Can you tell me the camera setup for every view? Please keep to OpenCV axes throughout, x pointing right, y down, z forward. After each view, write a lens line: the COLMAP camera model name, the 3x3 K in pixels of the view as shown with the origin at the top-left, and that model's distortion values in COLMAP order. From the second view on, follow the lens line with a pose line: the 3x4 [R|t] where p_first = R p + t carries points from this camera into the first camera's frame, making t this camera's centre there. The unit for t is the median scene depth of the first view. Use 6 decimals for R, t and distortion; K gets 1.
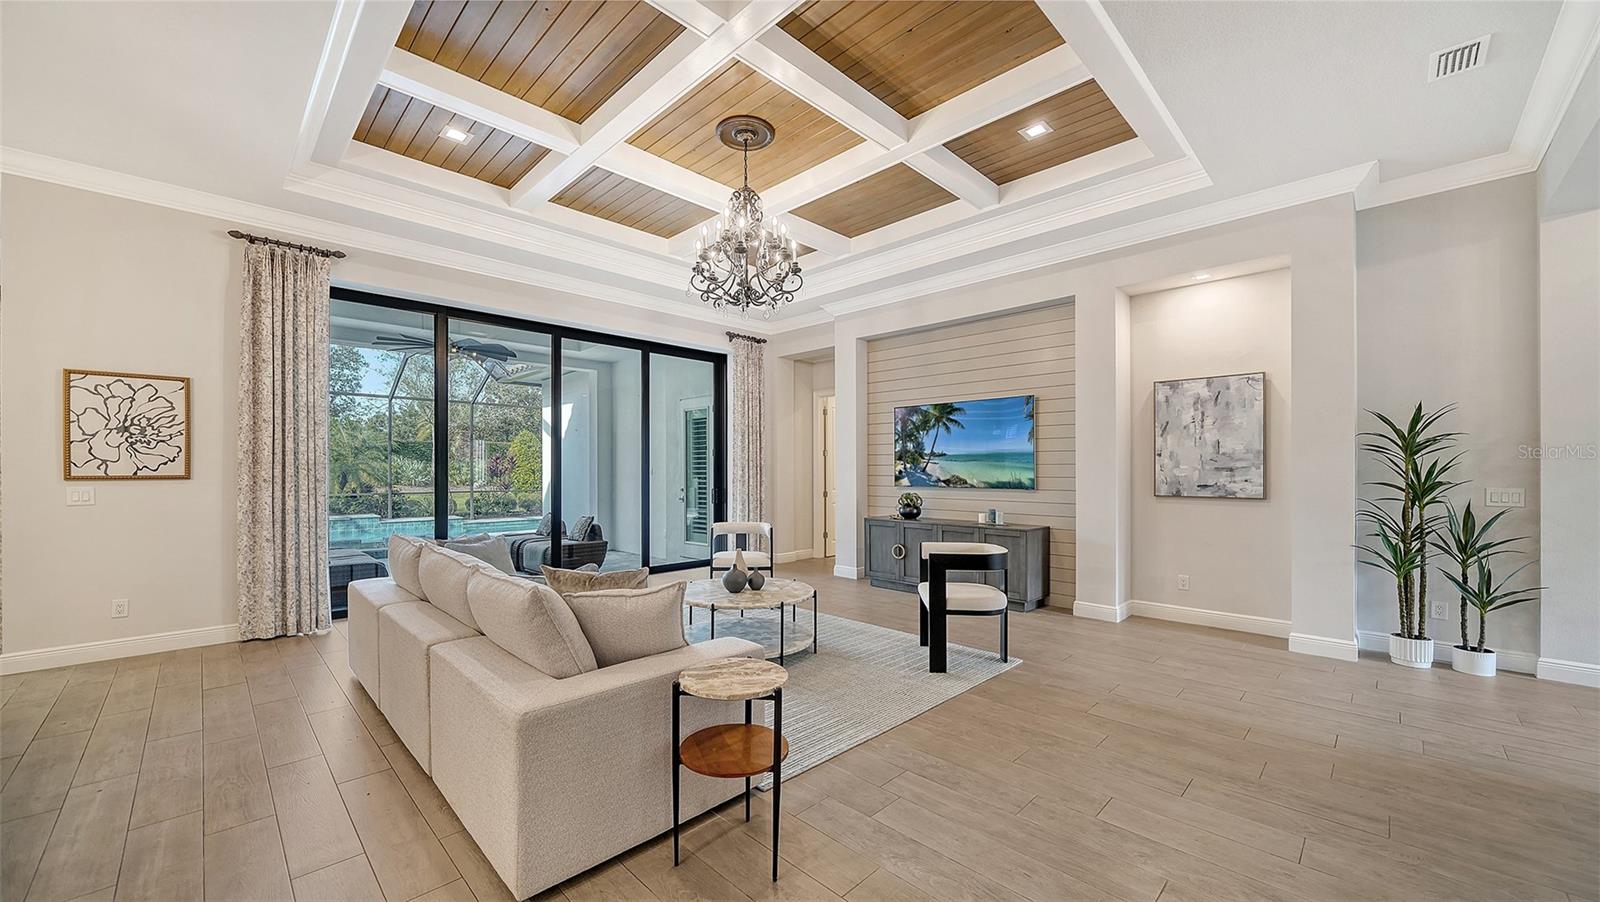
lens RADIAL K [[599.0, 0, 794.5], [0, 599.0, 471.0], [0, 0, 1]] dist [-0.002146, 0.000485]
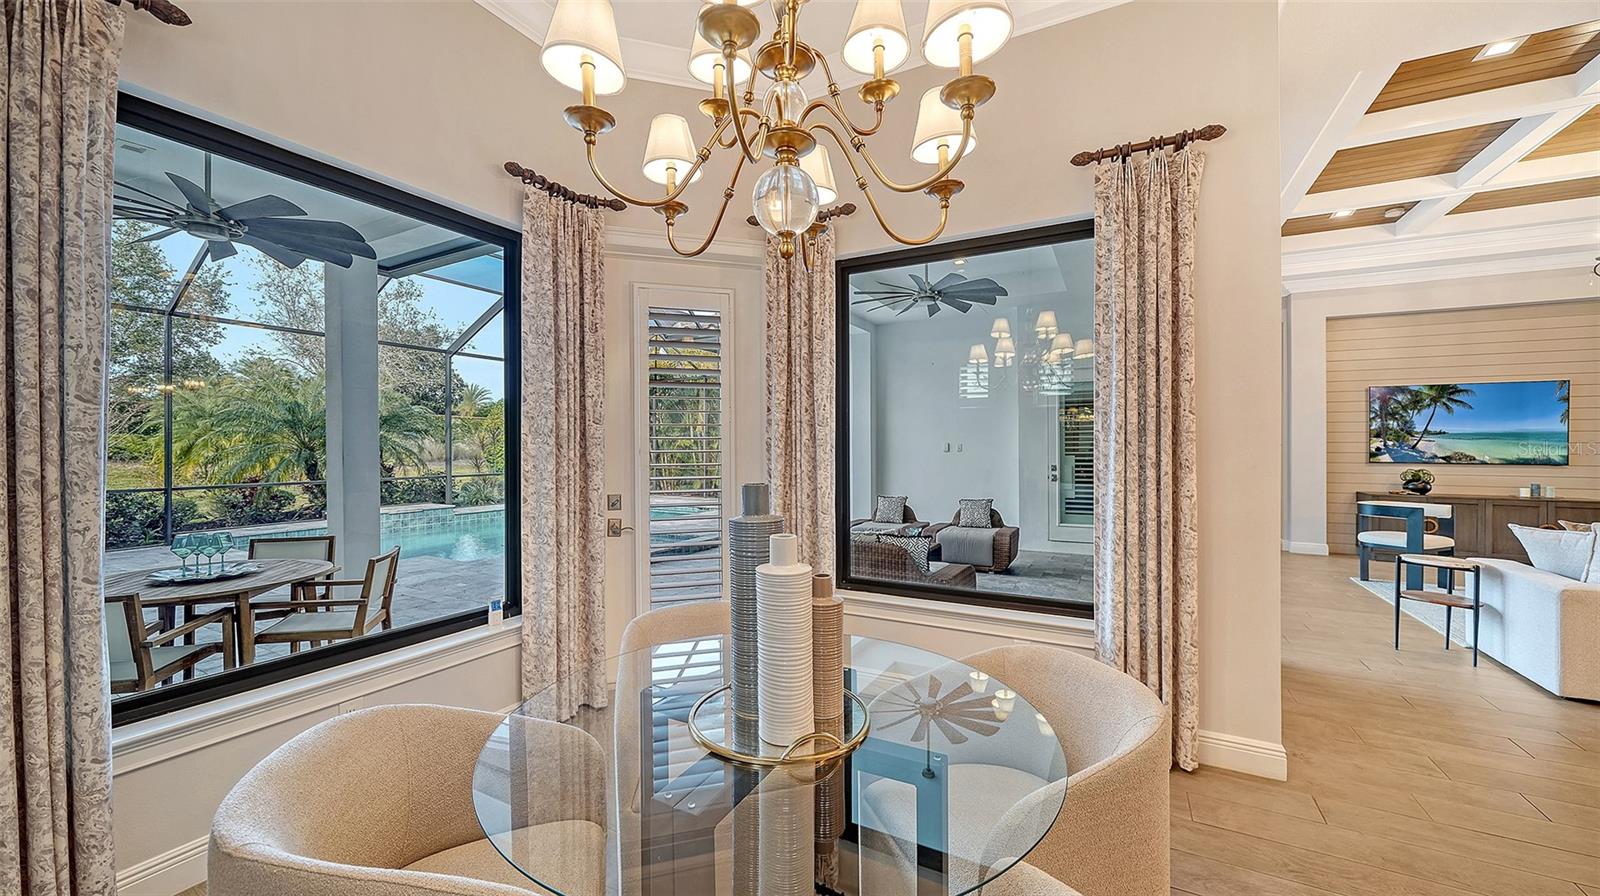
lens RADIAL K [[591.0, 0, 770.5], [0, 591.0, 441.3], [0, 0, 1]] dist [-0.006478, -0.001481]
pose [[0.962376, 0.005792, 0.271660, -1.151524], [-0.003628, 0.999958, -0.008465, 0.000652], [-0.271697, 0.007161, 0.962356, 0.324285]]
